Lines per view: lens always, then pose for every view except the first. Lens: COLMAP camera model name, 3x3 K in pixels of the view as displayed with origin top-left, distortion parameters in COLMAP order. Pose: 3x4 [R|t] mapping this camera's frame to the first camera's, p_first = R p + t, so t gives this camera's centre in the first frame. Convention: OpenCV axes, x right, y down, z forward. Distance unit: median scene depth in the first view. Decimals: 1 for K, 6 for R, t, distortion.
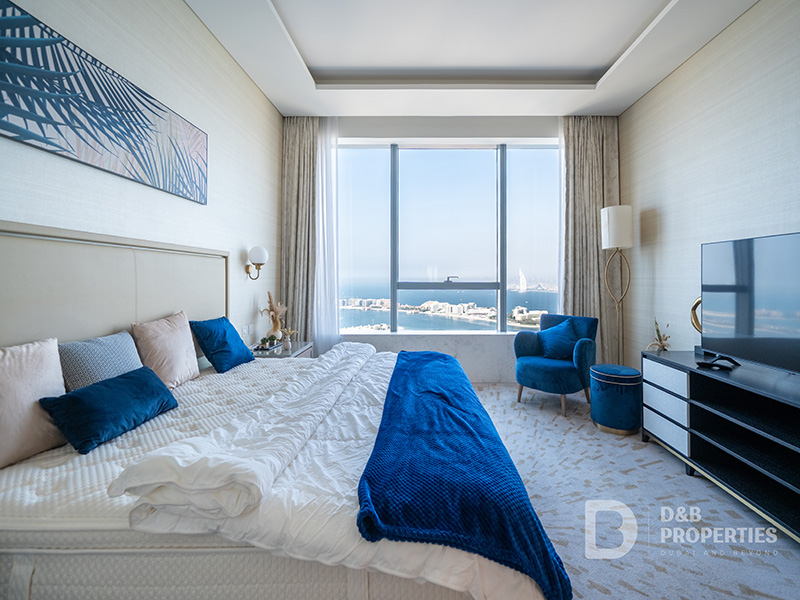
lens RADIAL K [[342.8, 0, 419.6], [0, 342.8, 274.1], [0, 0, 1]] dist [-0.001396, -0.000421]
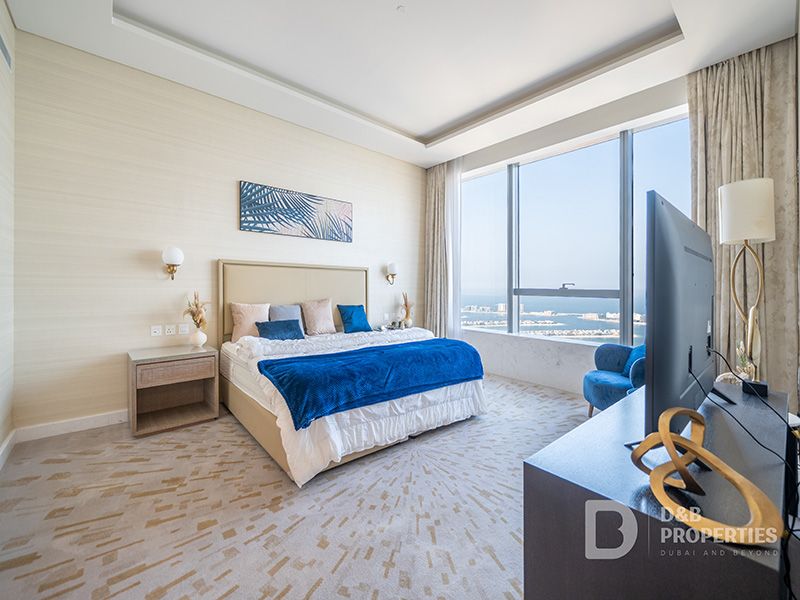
lens RADIAL K [[335.1, 0, 402.7], [0, 335.1, 290.1], [0, 0, 1]] dist [-0.001111, -0.000285]
pose [[0.659951, 0.015012, -0.751158, 0.663390], [-0.002953, 0.999844, 0.017387, 0.014077], [0.751302, -0.009257, 0.659893, 0.020758]]
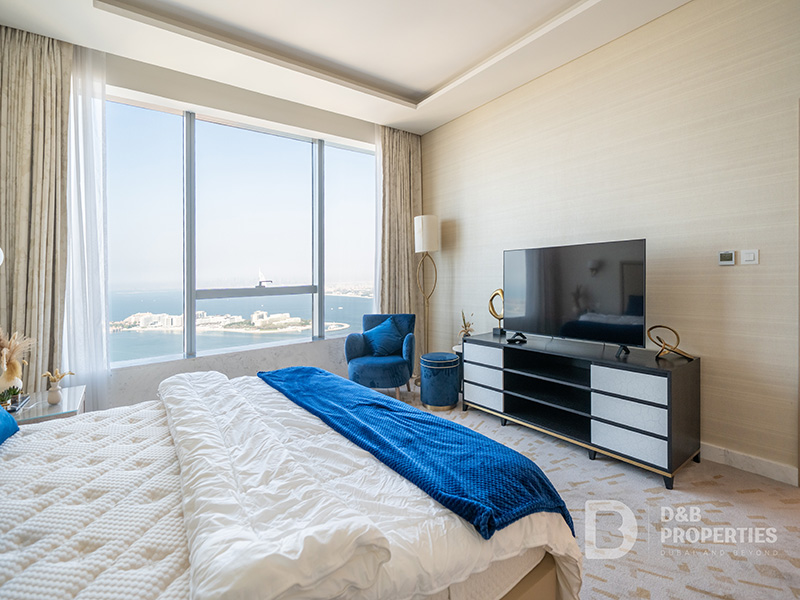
lens RADIAL K [[369.6, 0, 396.4], [0, 369.6, 279.0], [0, 0, 1]] dist [-0.000457, -0.000232]
pose [[0.803388, -0.028467, 0.594775, -0.262278], [0.022099, 0.999594, 0.017992, -0.009919], [-0.595046, -0.001311, 0.803691, 0.067841]]
